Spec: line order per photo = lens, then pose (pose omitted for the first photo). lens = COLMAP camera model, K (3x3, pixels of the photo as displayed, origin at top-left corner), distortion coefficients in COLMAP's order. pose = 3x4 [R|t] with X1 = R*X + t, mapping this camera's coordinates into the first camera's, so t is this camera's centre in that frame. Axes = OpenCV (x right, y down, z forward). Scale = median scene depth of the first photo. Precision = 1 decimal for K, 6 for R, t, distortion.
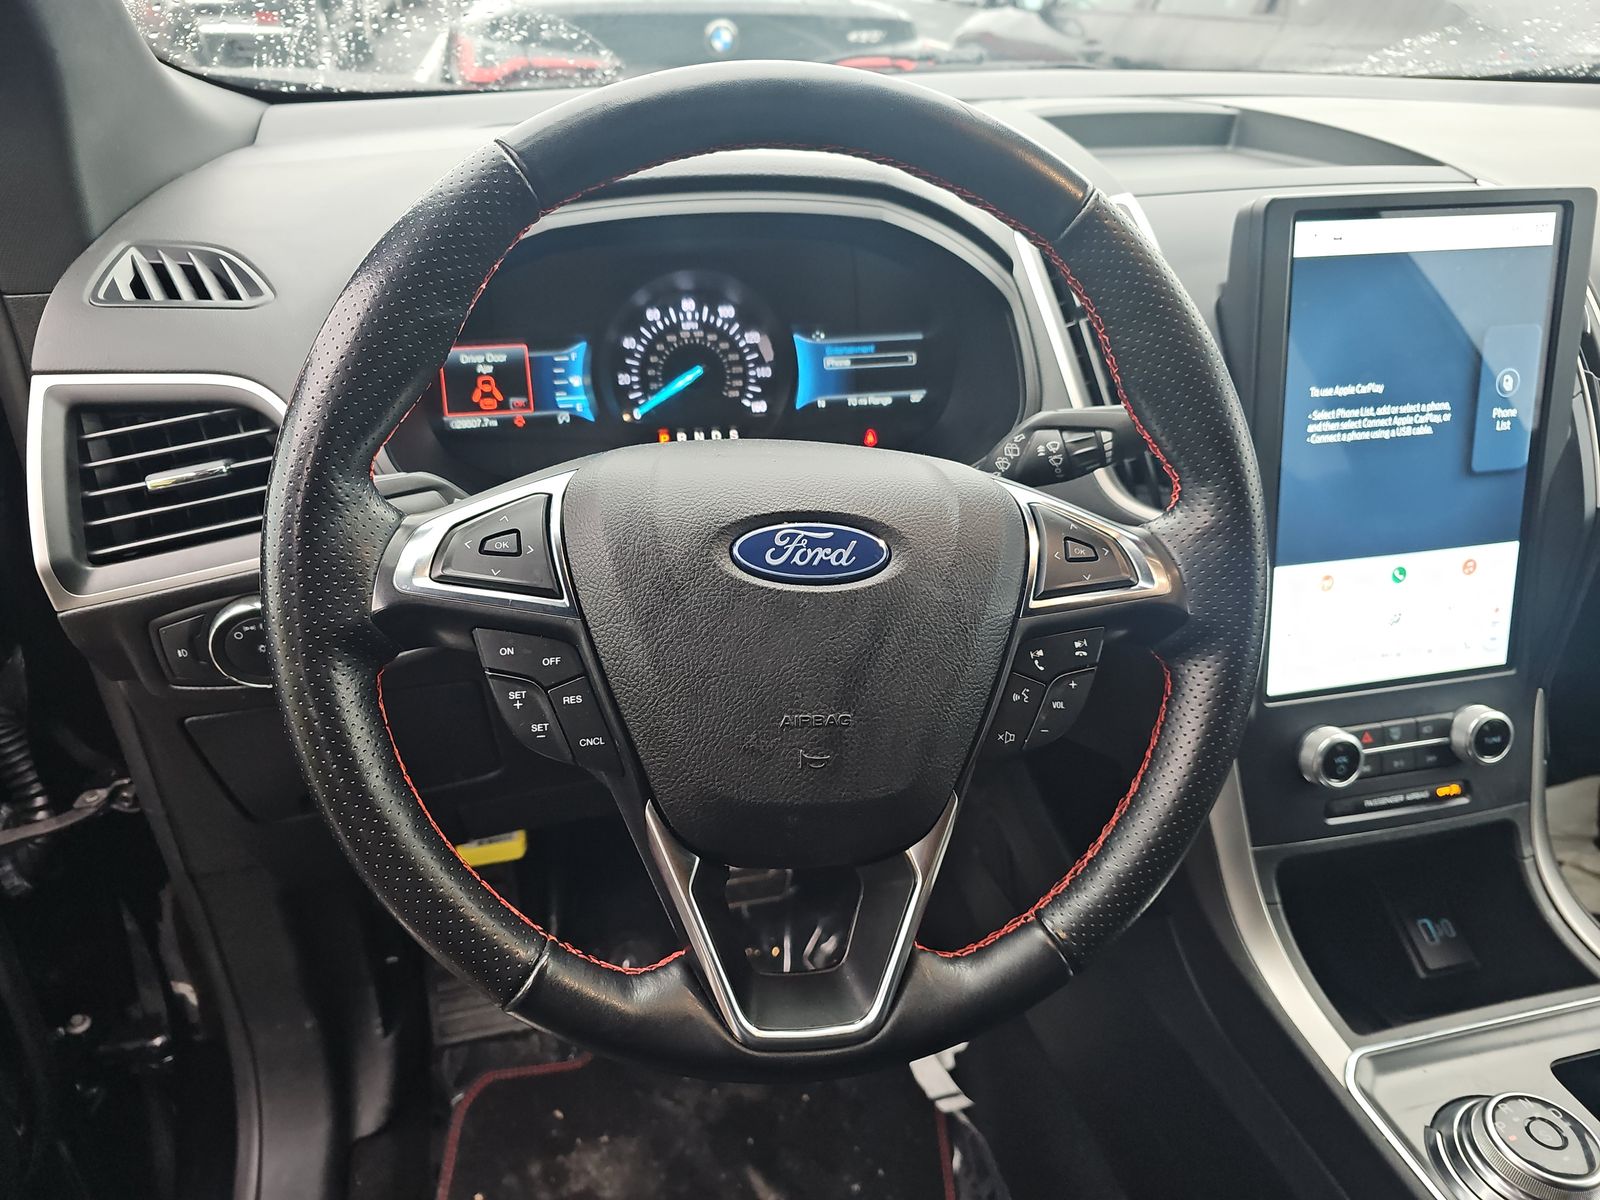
lens RADIAL K [[1119.1, 0, 800.0], [0, 1119.1, 600.0], [0, 0, 1]] dist [0.006361, 0.001738]
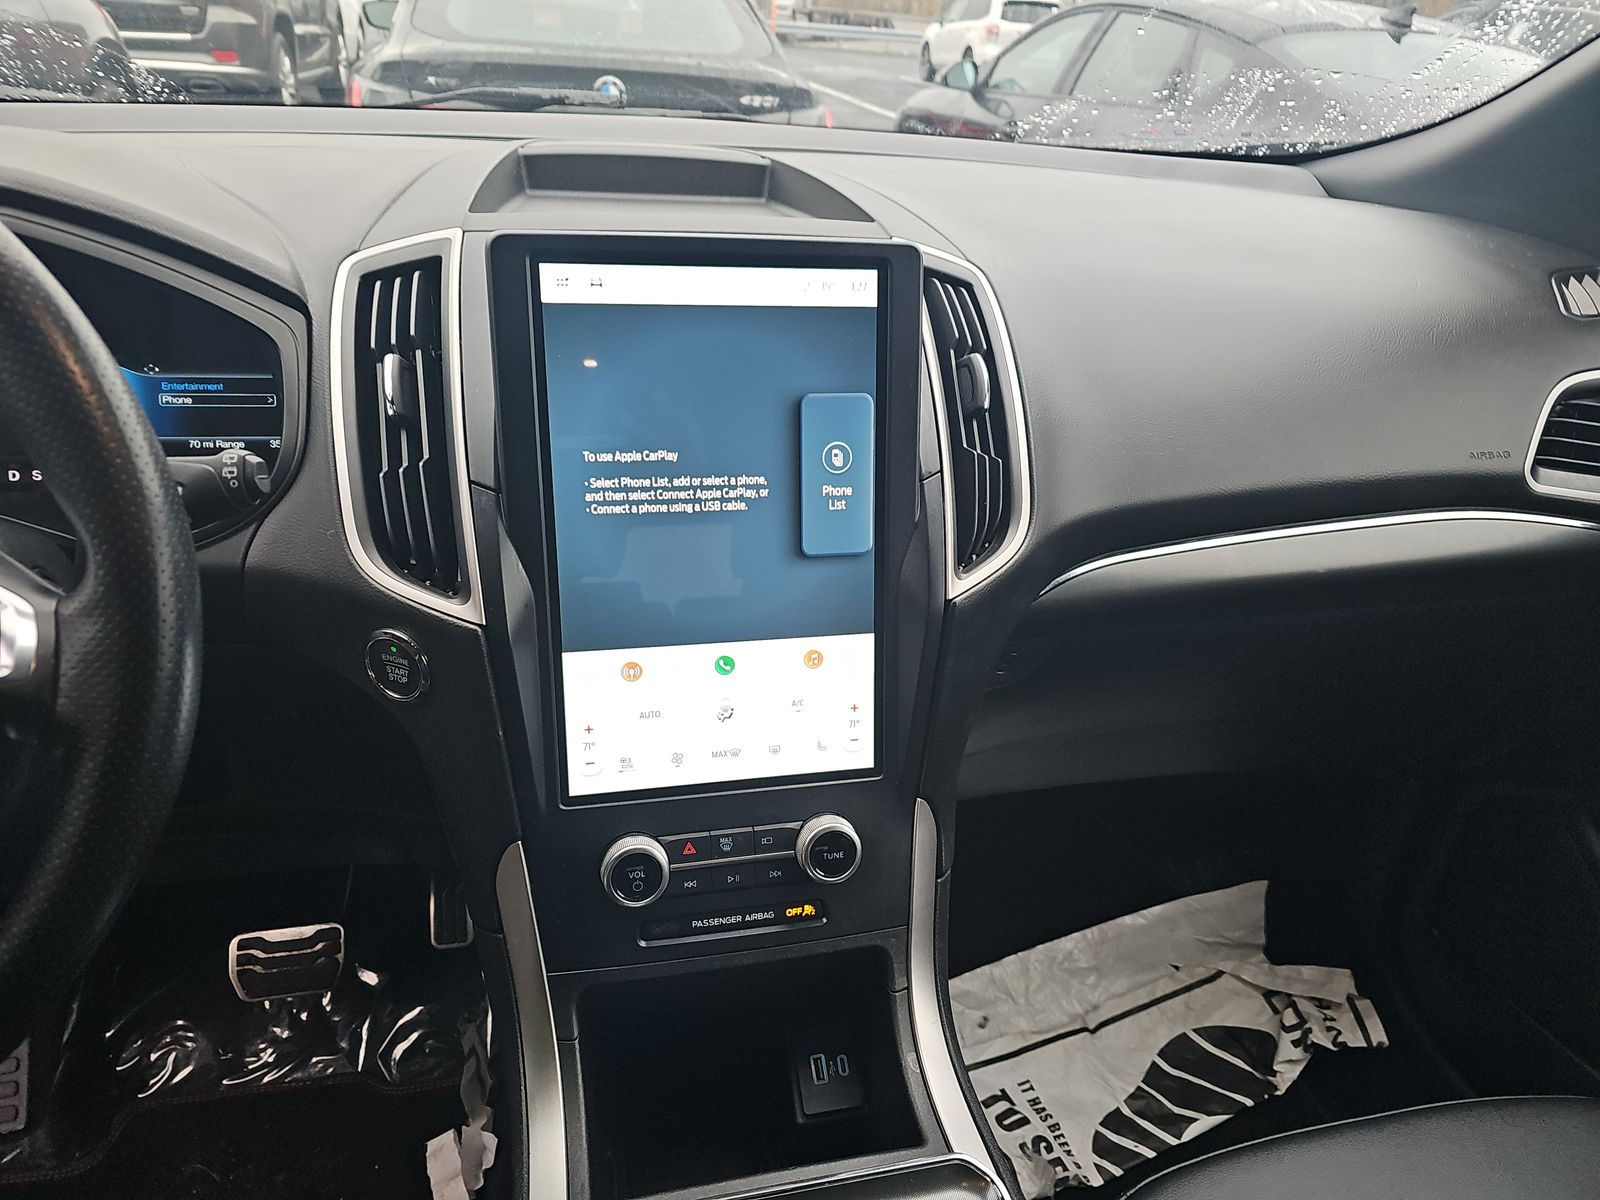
lens RADIAL K [[1099.4, 0, 800.0], [0, 1099.4, 600.0], [0, 0, 1]] dist [0.076153, -0.089673]
pose [[0.998717, 0.043376, 0.026150, 0.539878], [-0.042044, 0.997888, -0.049523, -0.032097], [-0.028243, 0.048360, 0.998431, 0.114672]]
